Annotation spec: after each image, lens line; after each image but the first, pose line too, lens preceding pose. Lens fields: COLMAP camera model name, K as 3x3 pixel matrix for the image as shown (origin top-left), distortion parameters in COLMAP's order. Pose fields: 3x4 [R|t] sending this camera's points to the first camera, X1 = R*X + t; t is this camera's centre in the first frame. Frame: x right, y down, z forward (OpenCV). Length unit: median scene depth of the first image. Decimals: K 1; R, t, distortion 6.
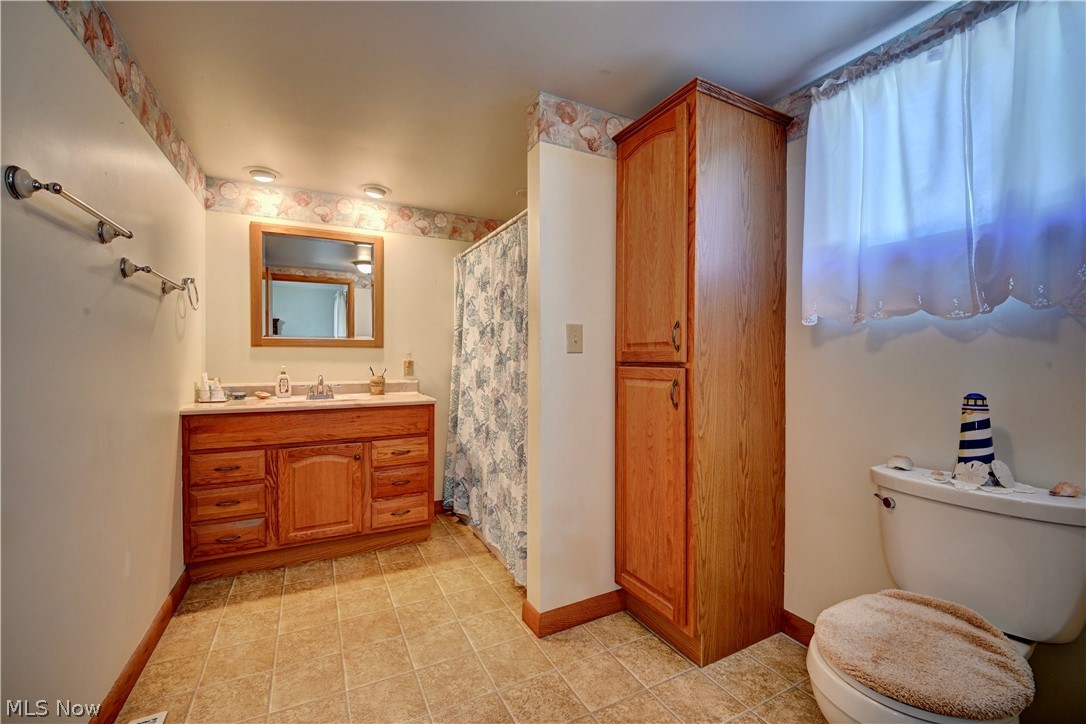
lens RADIAL K [[448.7, 0, 550.6], [0, 448.7, 361.8], [0, 0, 1]] dist [-0.010376, -0.000490]
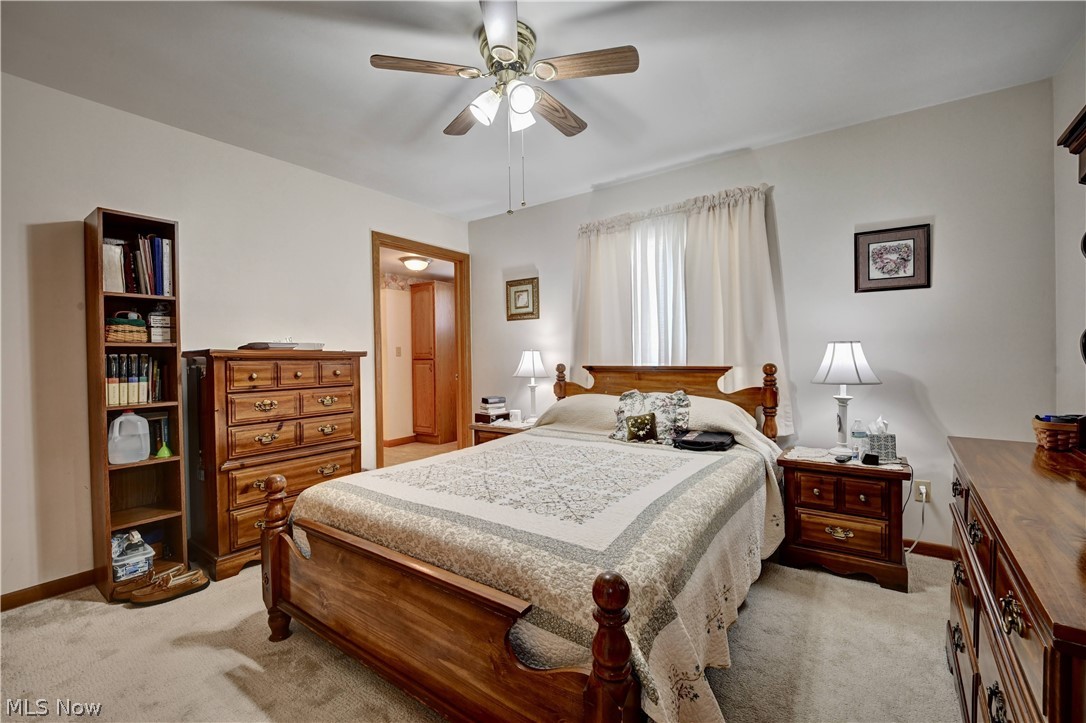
lens RADIAL K [[448.7, 0, 550.6], [0, 448.7, 361.3], [0, 0, 1]] dist [-0.010376, -0.000490]
pose [[0.888287, -0.018559, 0.458914, -0.442835], [0.017540, 0.999825, 0.006483, 0.013573], [-0.458954, 0.002291, 0.888457, -2.270206]]
